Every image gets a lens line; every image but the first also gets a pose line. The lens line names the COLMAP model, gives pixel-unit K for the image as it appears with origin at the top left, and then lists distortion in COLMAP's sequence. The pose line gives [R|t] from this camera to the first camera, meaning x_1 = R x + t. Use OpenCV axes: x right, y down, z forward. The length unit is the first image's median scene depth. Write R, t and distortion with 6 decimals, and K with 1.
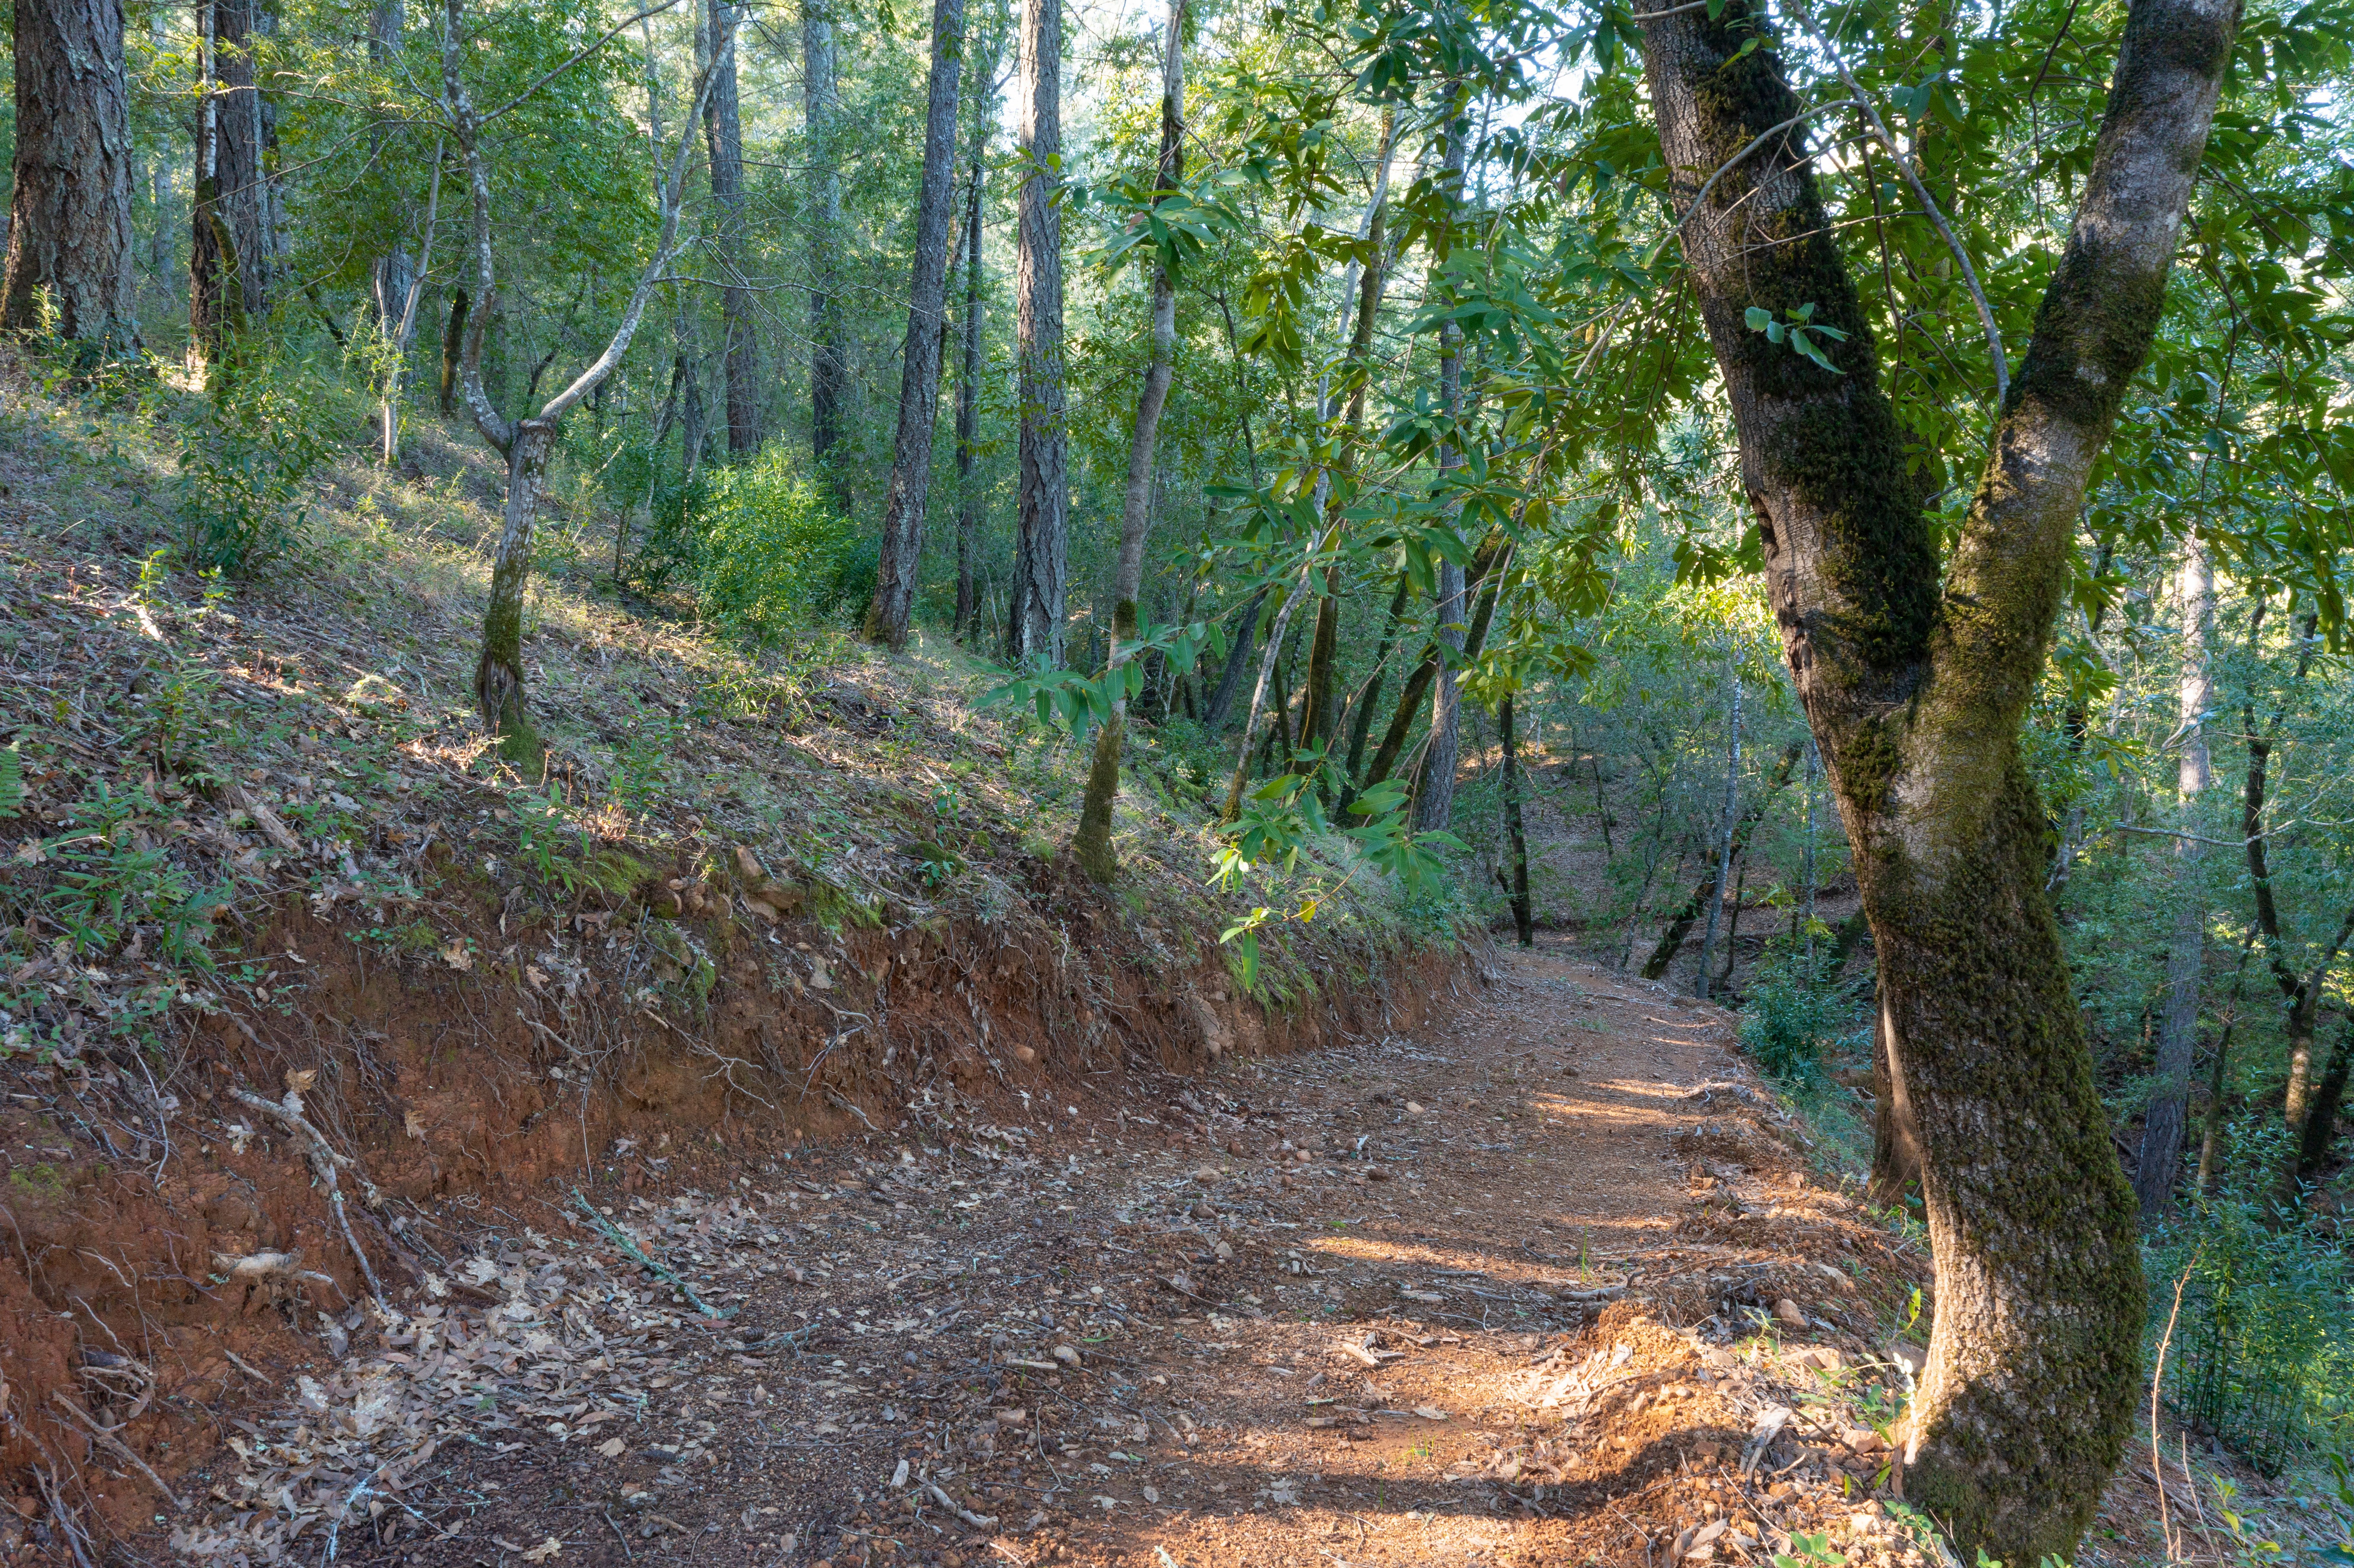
lens RADIAL K [[2050.5, 0, 1177.0], [0, 2050.5, 784.0], [0, 0, 1]] dist [-0.000260, 0.002337]
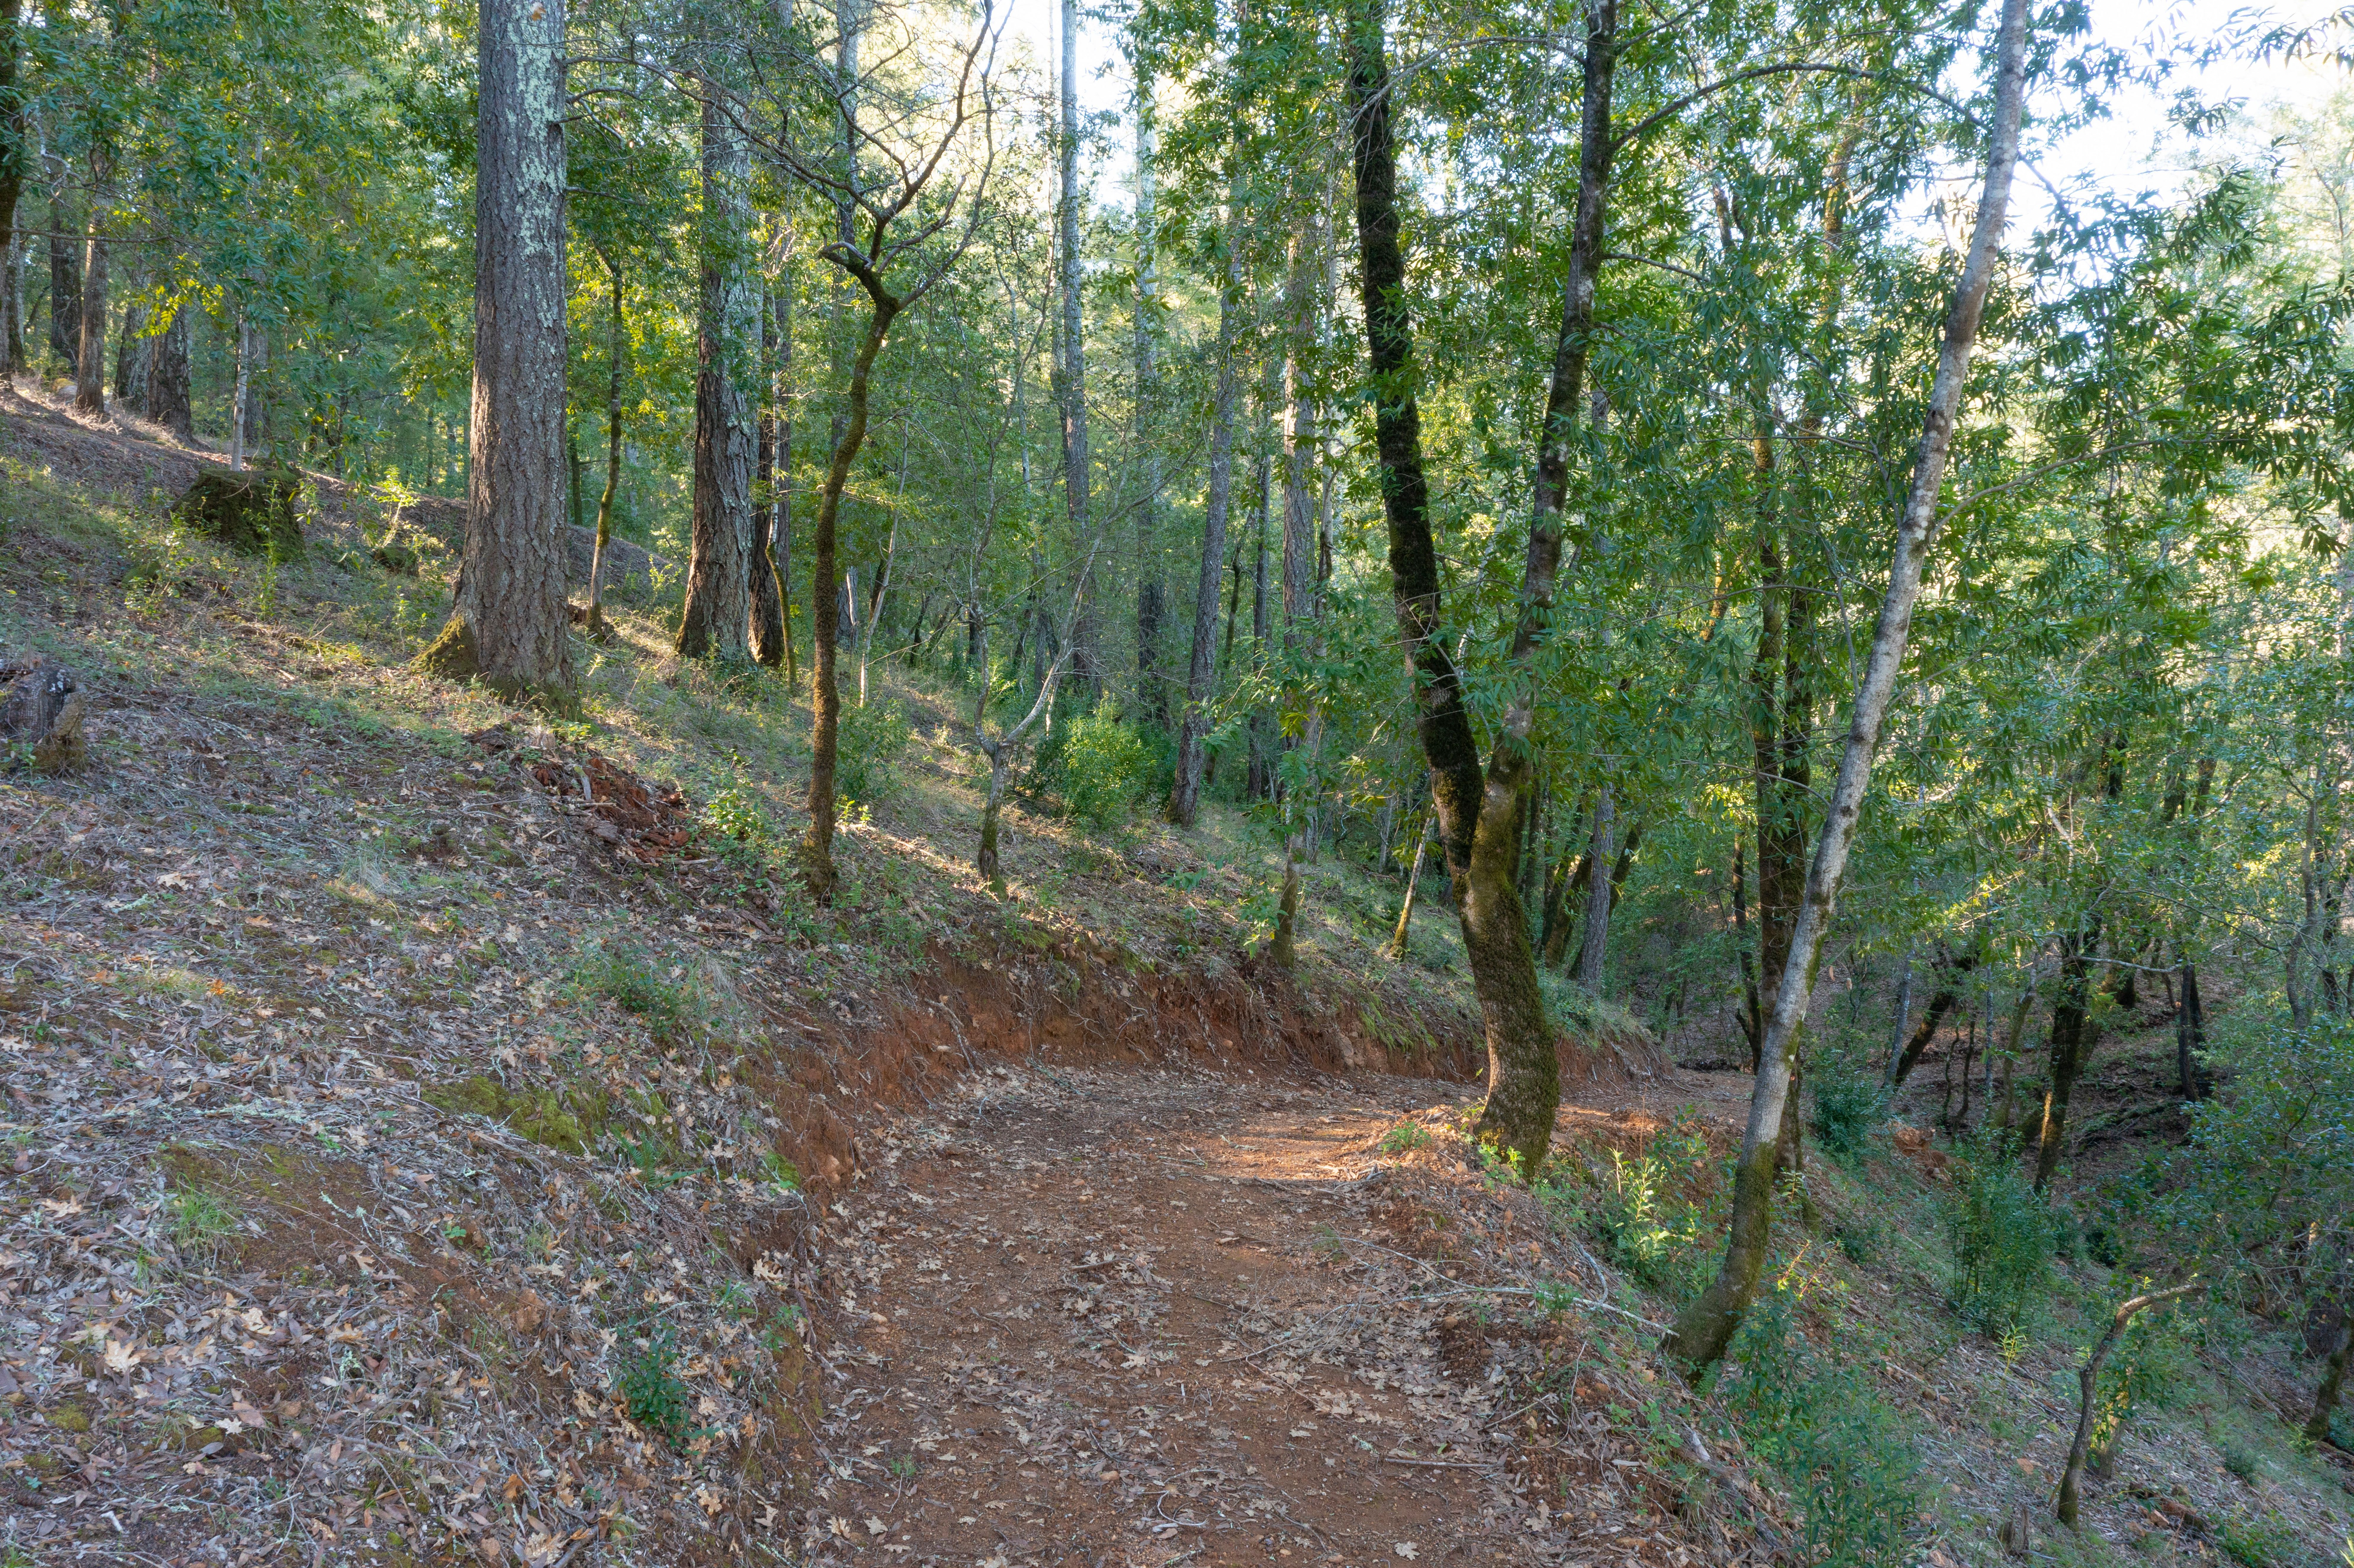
lens RADIAL K [[2050.5, 0, 1177.0], [0, 2050.5, 784.0], [0, 0, 1]] dist [-0.000260, 0.002337]
pose [[0.987525, -0.001501, -0.157455, 0.210535], [-0.010363, 0.997167, -0.074500, 0.032658], [0.157120, 0.075202, 0.984712, -1.086220]]
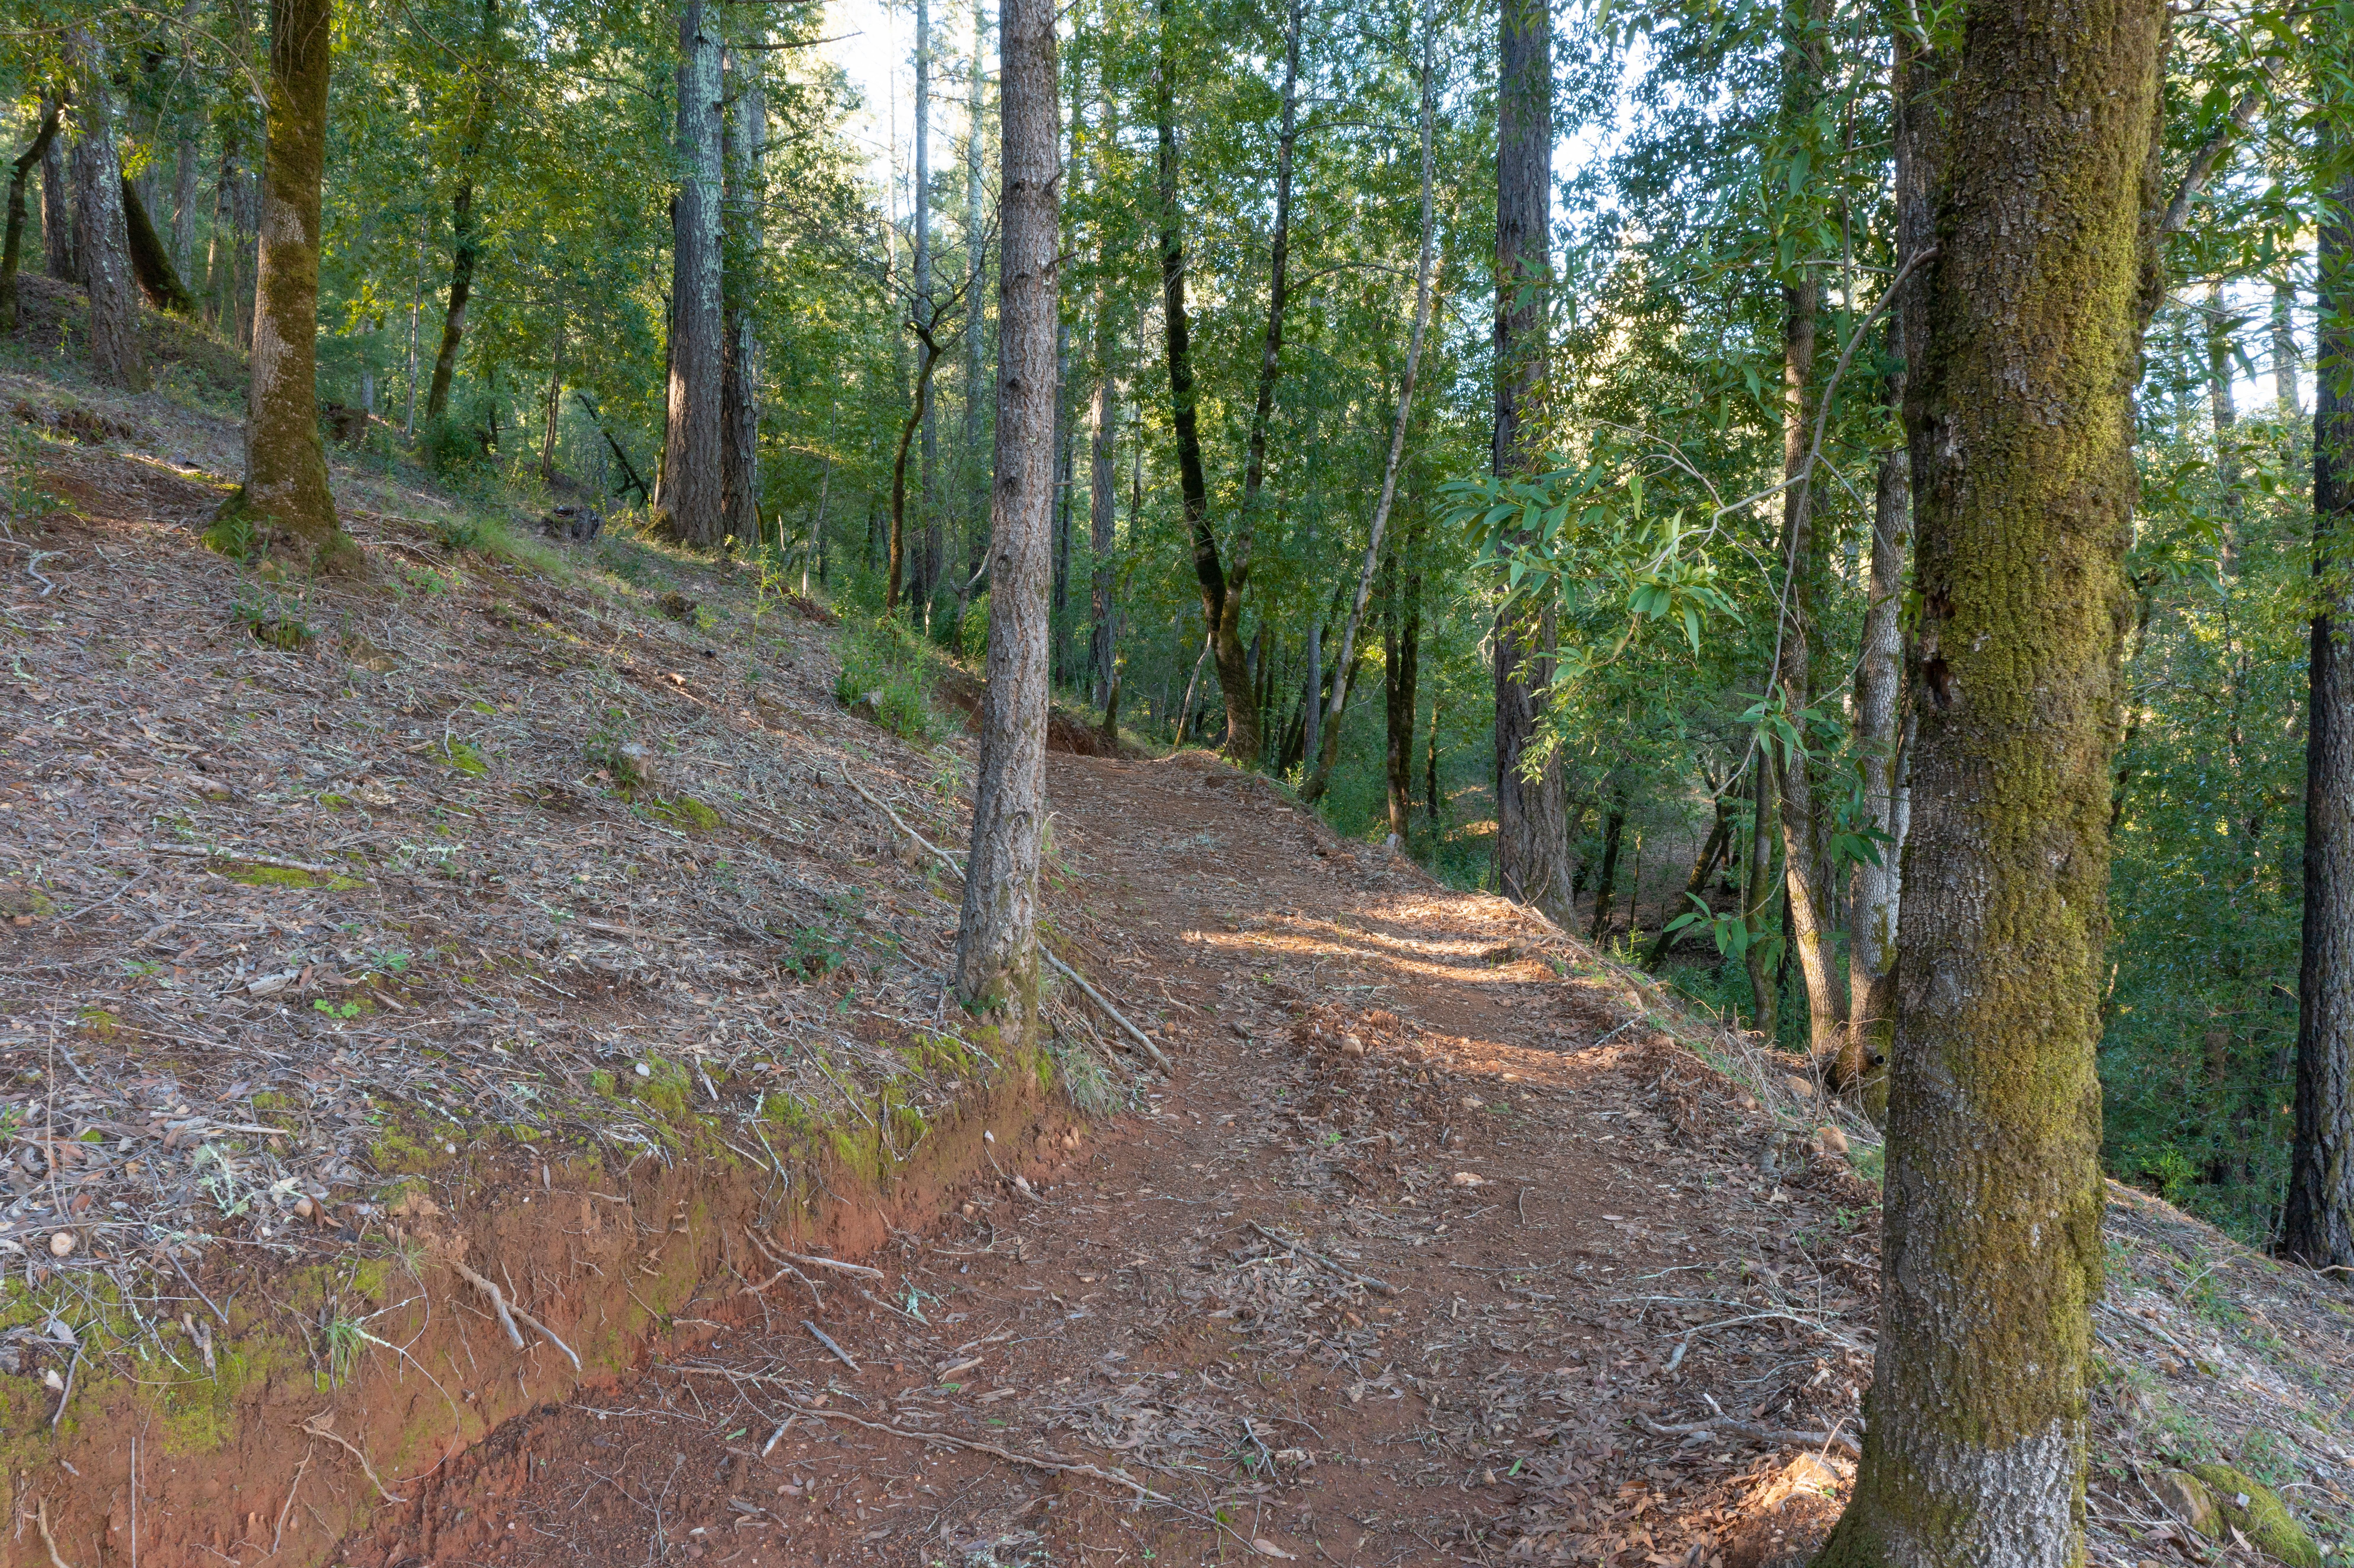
lens RADIAL K [[2050.5, 0, 1177.0], [0, 2050.5, 784.0], [0, 0, 1]] dist [-0.000260, 0.002337]
pose [[0.999136, 0.005392, -0.041214, 0.292267], [-0.008146, 0.997723, -0.066949, 0.803282], [0.040759, 0.067227, 0.996905, -4.225364]]
